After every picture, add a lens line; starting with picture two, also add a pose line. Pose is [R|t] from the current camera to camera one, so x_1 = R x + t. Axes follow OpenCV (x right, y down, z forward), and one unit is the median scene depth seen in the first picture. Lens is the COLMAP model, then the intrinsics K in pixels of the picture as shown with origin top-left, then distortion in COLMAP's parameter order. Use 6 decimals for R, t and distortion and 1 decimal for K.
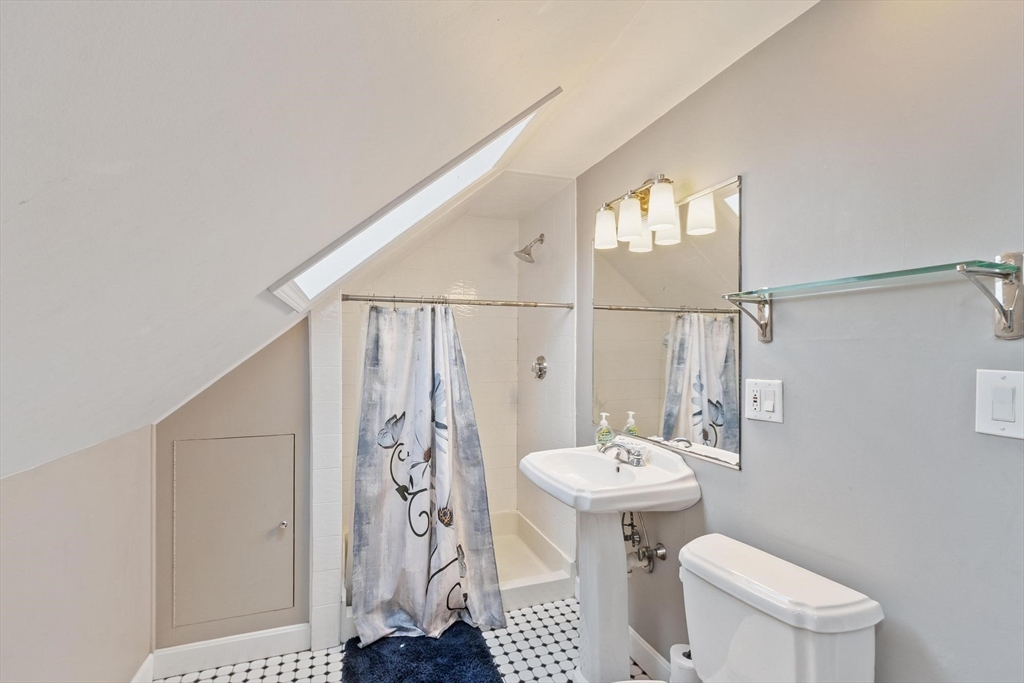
lens RADIAL K [[443.9, 0, 512.2], [0, 443.9, 347.3], [0, 0, 1]] dist [-0.001926, 0.000088]
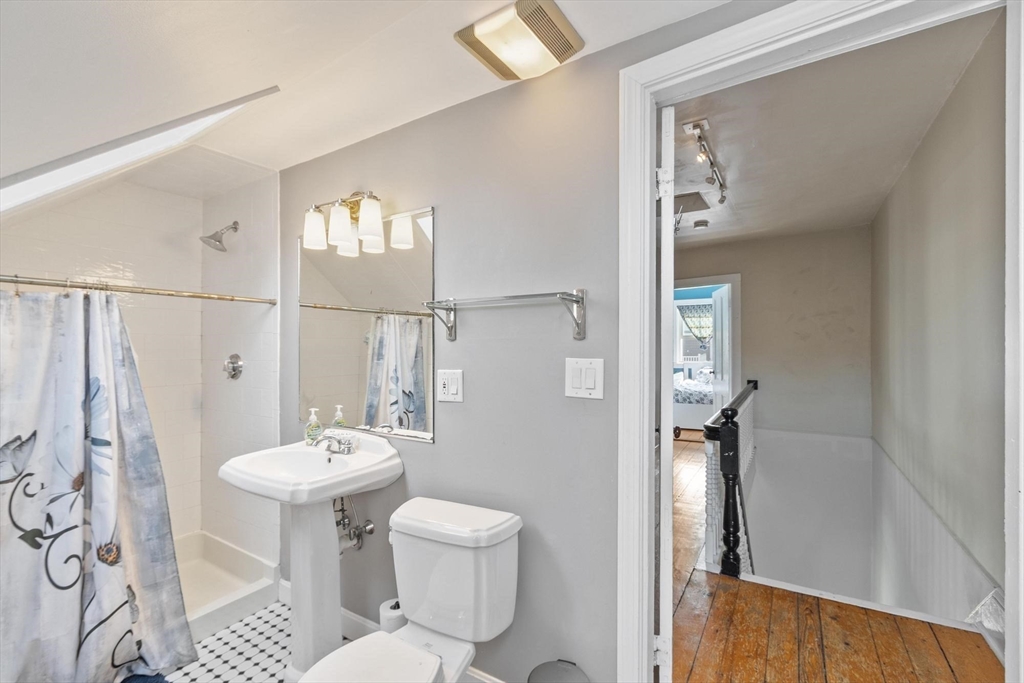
lens RADIAL K [[443.9, 0, 512.6], [0, 443.9, 345.4], [0, 0, 1]] dist [-0.001926, 0.000088]
pose [[0.769184, -0.001219, 0.639026, -0.099861], [0.000575, 0.999999, 0.001217, 0.000628], [-0.639027, -0.000569, 0.769184, -0.090783]]
